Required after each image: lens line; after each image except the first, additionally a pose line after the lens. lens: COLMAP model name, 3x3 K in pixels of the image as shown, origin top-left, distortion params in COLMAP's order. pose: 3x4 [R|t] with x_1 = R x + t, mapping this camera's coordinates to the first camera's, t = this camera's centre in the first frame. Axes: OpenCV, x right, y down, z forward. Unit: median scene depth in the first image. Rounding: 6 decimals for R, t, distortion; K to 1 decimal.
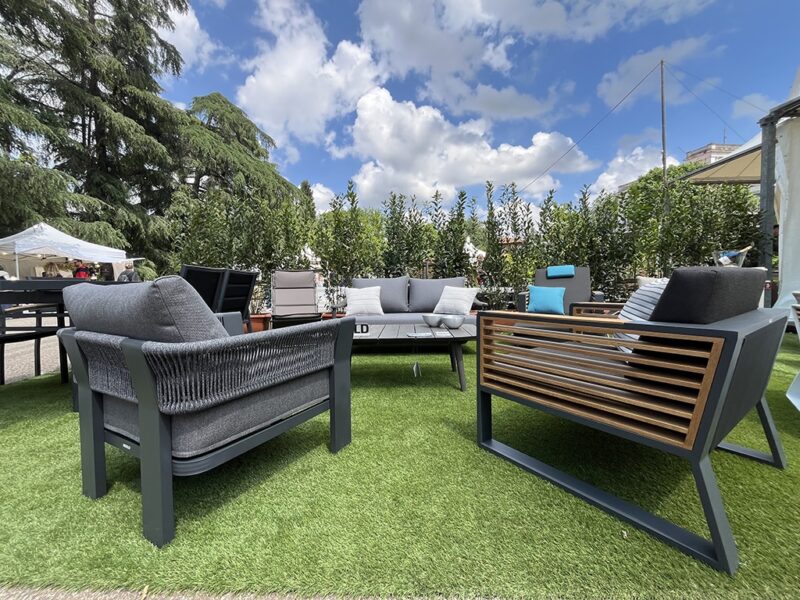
lens RADIAL K [[330.0, 0, 398.5], [0, 330.0, 298.2], [0, 0, 1]] dist [-0.003841, 0.000601]
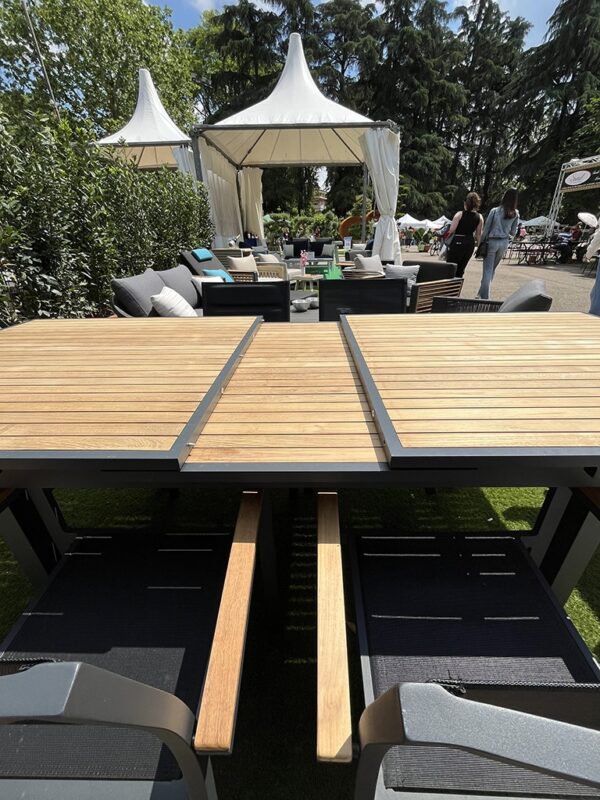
lens RADIAL K [[330.0, 0, 303.0], [0, 330.0, 399.4], [0, 0, 1]] dist [-0.003841, 0.000601]
pose [[-0.008768, -0.434612, 0.900575, -0.258402], [0.058908, 0.898821, 0.434339, -0.034566], [-0.998225, 0.056859, 0.017721, 0.214828]]
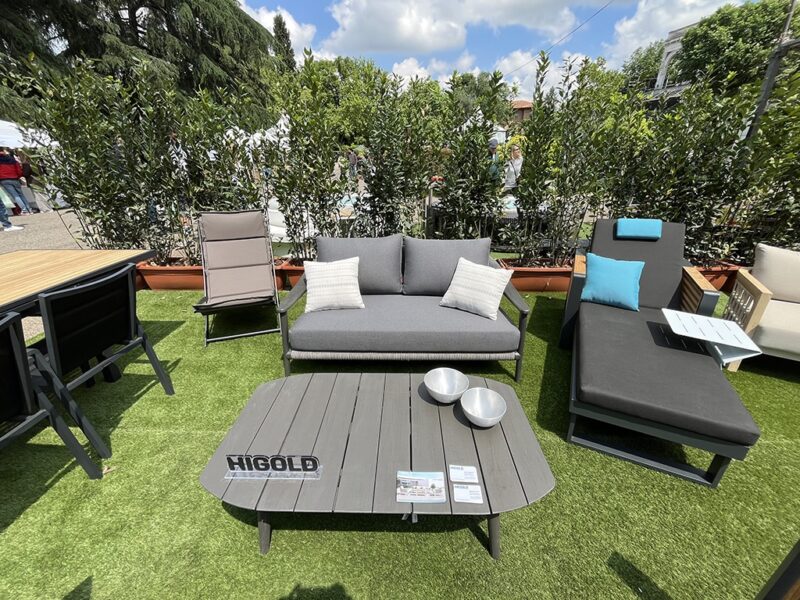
lens RADIAL K [[330.0, 0, 399.3], [0, 330.0, 296.9], [0, 0, 1]] dist [-0.003841, 0.000601]
pose [[0.999887, 0.006358, 0.013592, 0.004508], [-0.010781, 0.934449, 0.355933, -0.060041], [-0.010438, -0.356039, 0.934413, 0.116323]]
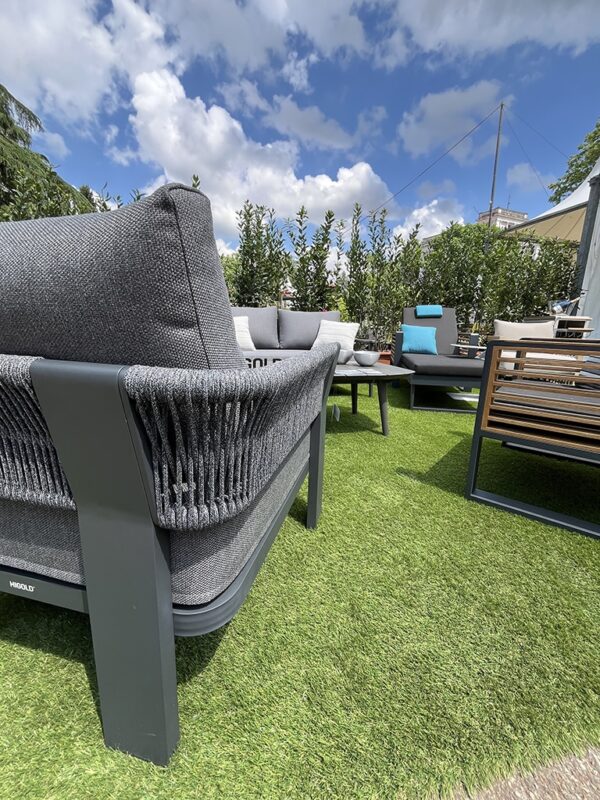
lens RADIAL K [[330.0, 0, 302.1], [0, 330.0, 401.7], [0, 0, 1]] dist [-0.003841, 0.000601]
pose [[0.960435, -0.018849, 0.277865, -0.049735], [-0.032006, 0.983627, 0.177352, 0.007197], [-0.276659, -0.179228, 0.944107, 0.042110]]
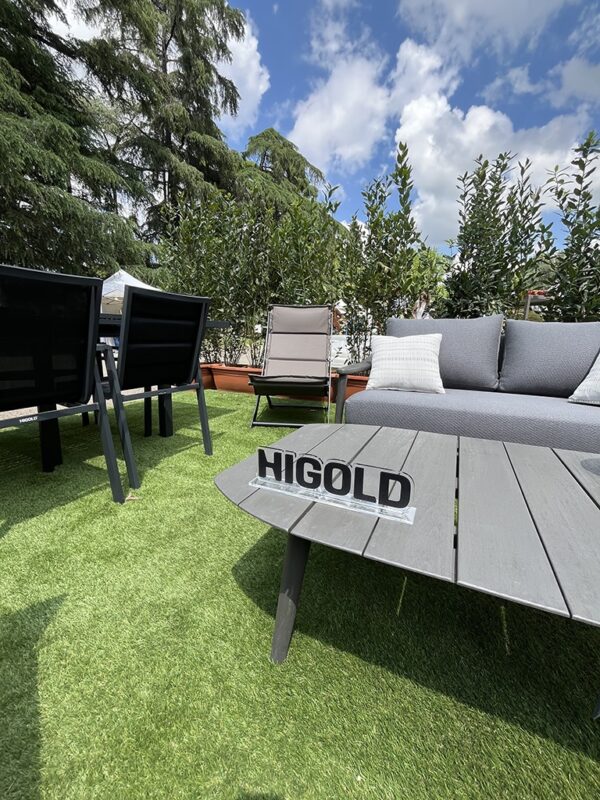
lens RADIAL K [[330.0, 0, 303.4], [0, 330.0, 399.5], [0, 0, 1]] dist [-0.003841, 0.000601]
pose [[0.917501, 0.109740, -0.382294, -0.014444], [-0.050082, 0.985408, 0.162672, -0.002960], [0.394567, -0.130106, 0.909609, 0.139417]]
